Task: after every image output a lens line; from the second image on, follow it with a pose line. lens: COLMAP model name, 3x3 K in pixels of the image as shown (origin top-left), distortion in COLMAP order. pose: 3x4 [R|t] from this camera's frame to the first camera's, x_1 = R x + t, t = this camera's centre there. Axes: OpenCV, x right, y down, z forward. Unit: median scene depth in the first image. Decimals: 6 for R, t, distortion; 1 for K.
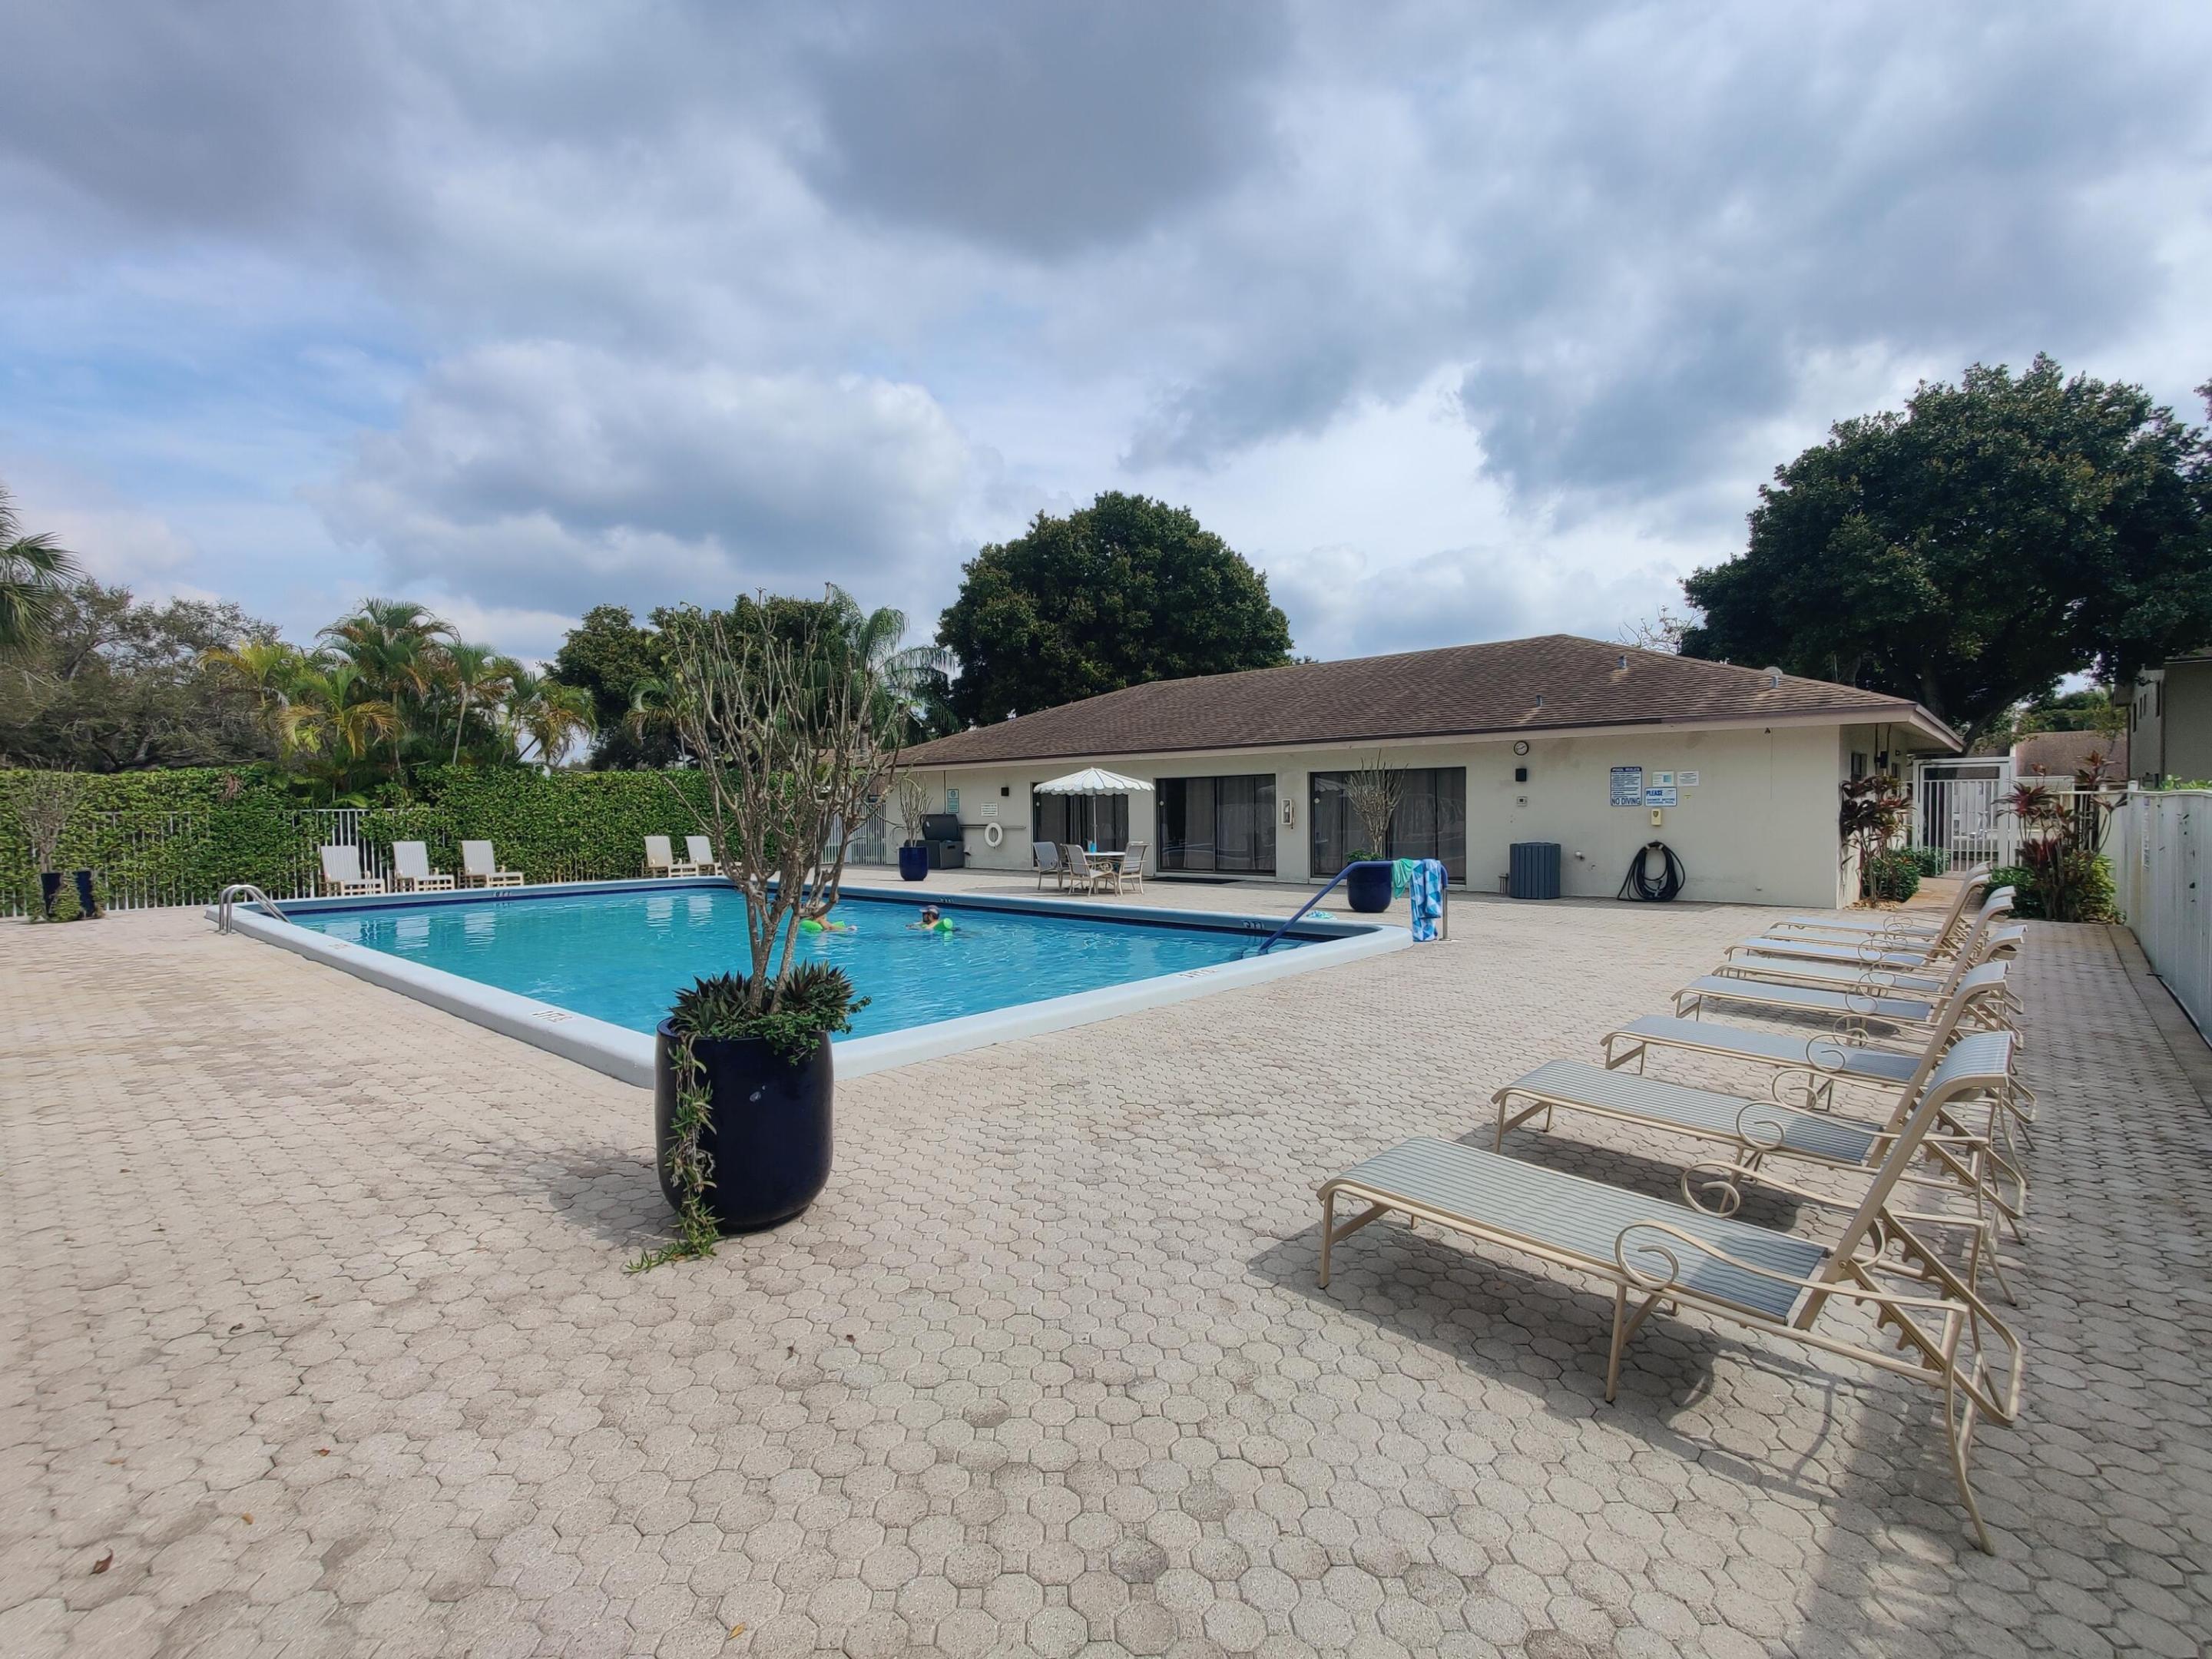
lens RADIAL K [[1017.5, 0, 1094.6], [0, 1017.5, 827.9], [0, 0, 1]] dist [-0.002038, -0.000160]
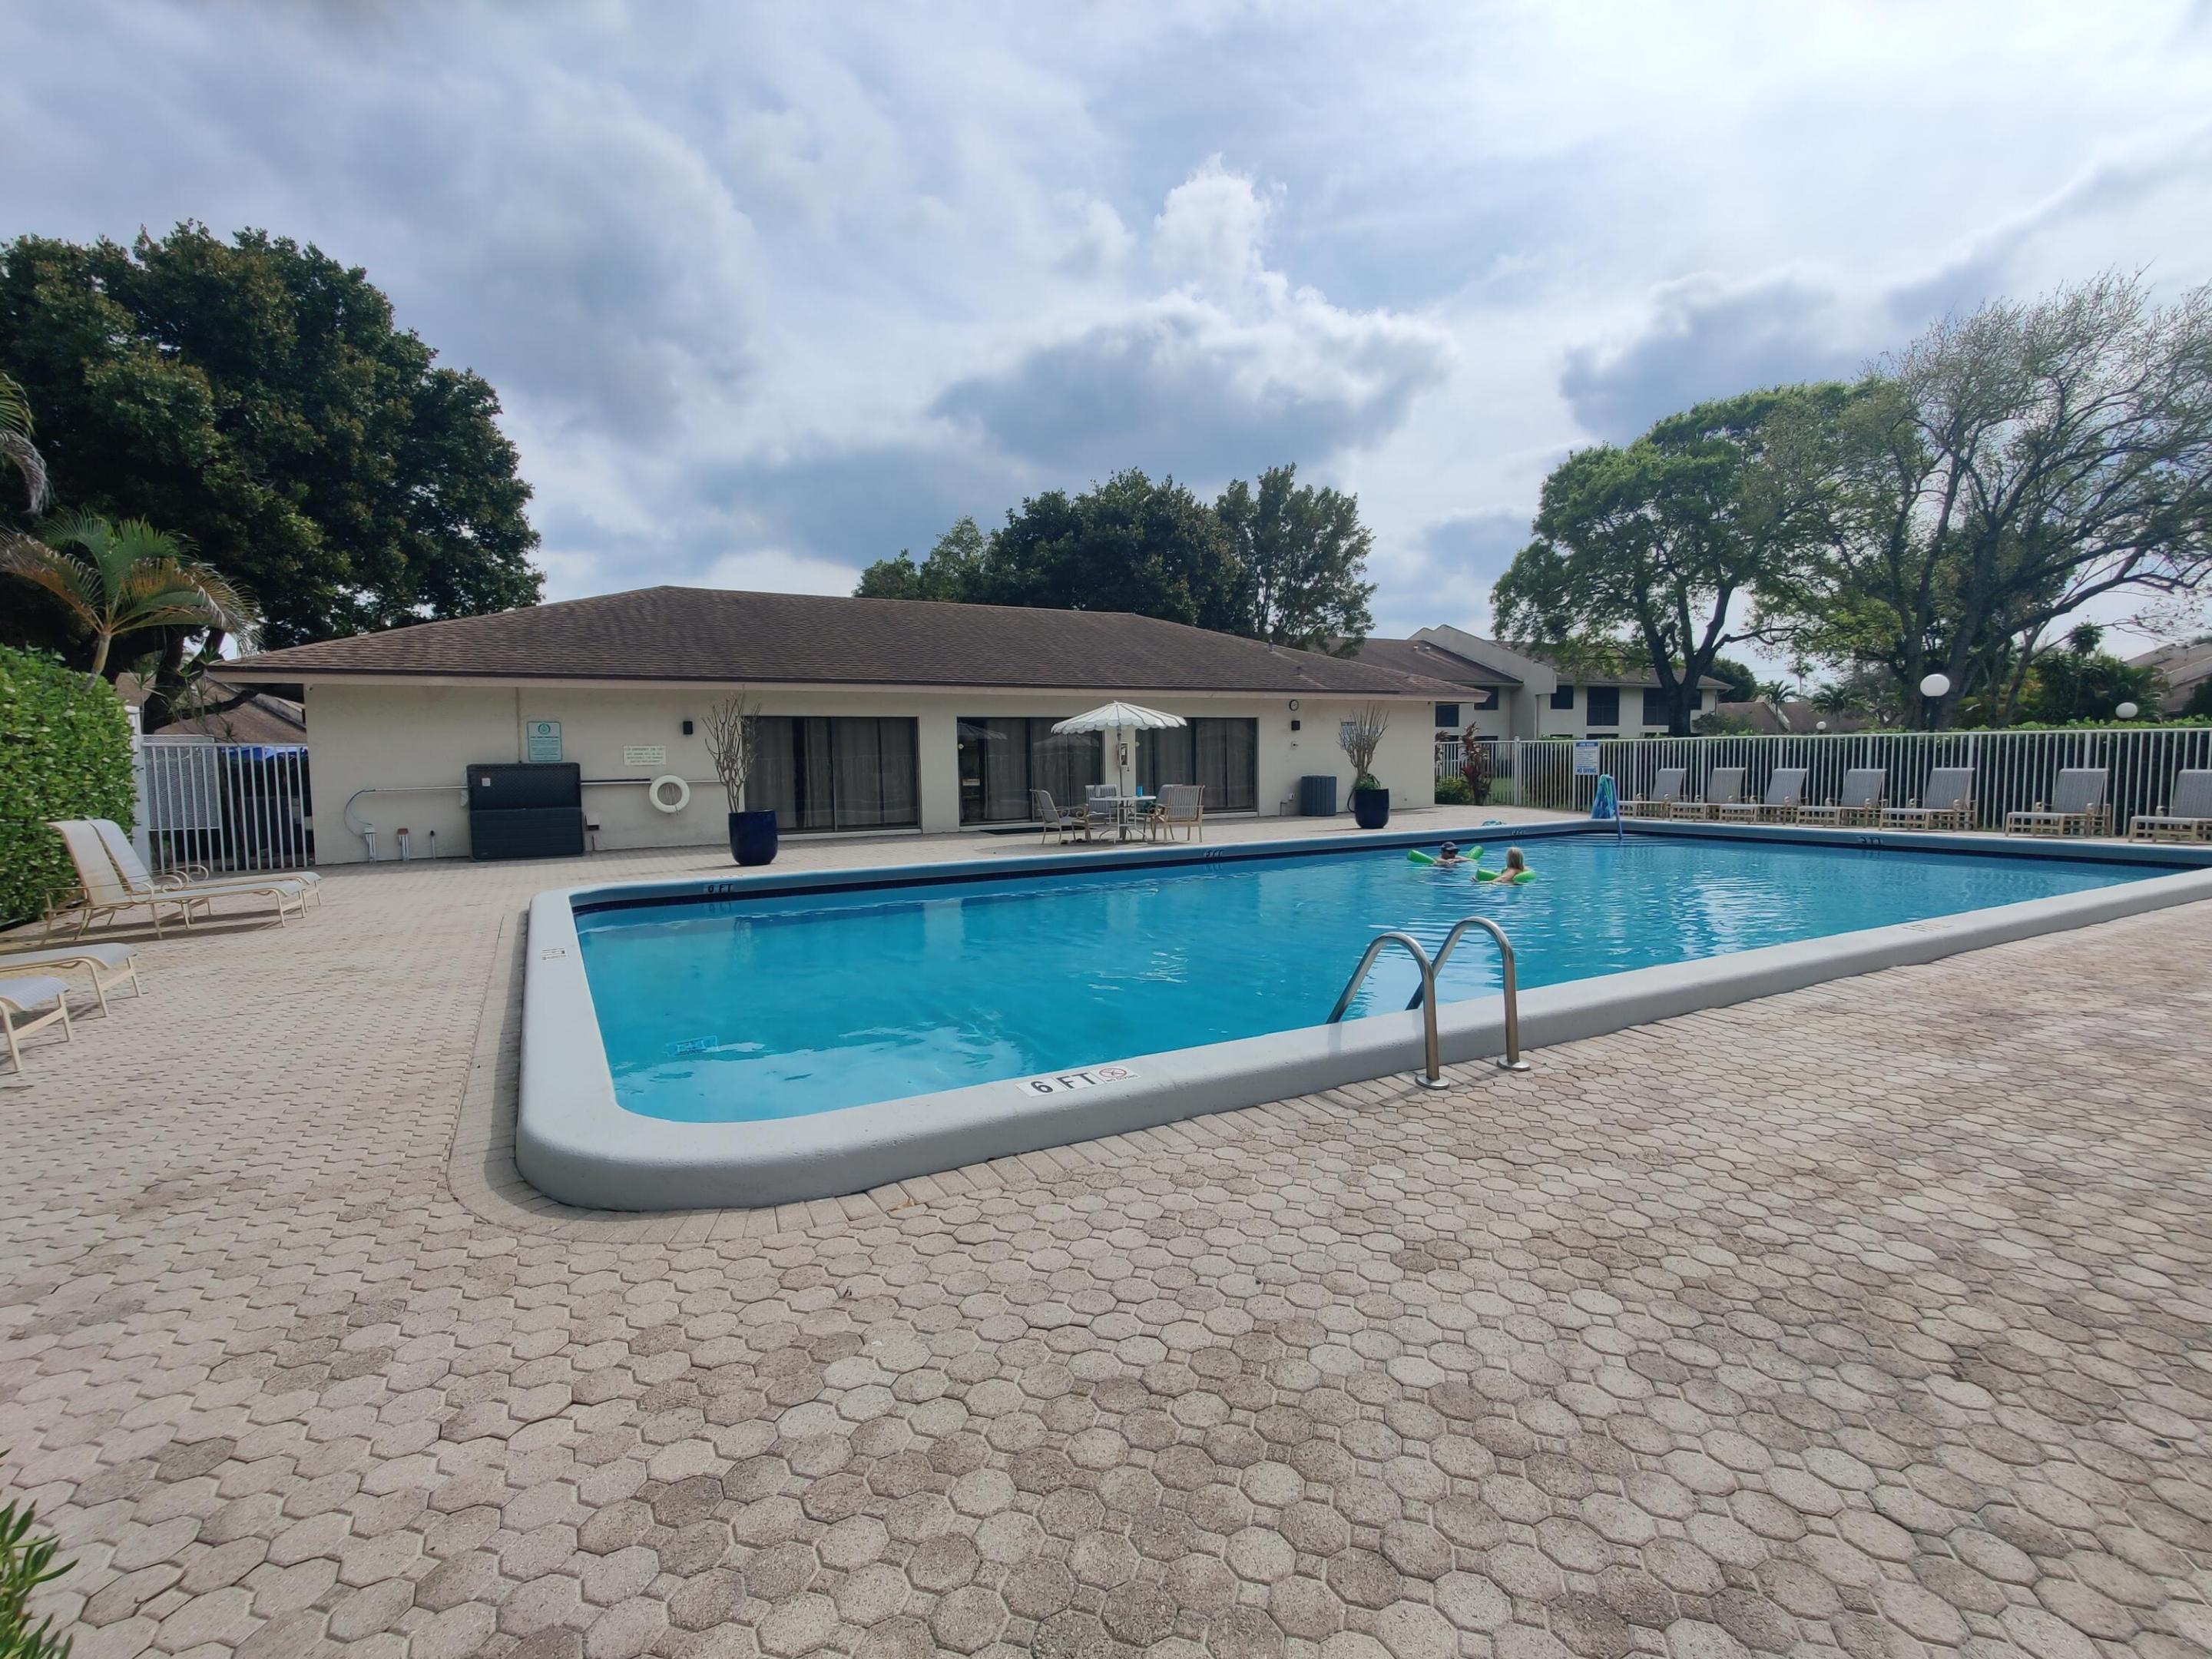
lens RADIAL K [[1017.5, 0, 1094.6], [0, 1017.5, 827.9], [0, 0, 1]] dist [-0.002038, -0.000160]
pose [[0.330700, -0.064058, 0.941559, -0.677490], [0.029470, 0.997908, 0.057541, -0.000944], [-0.943276, 0.008719, 0.331896, 0.570829]]
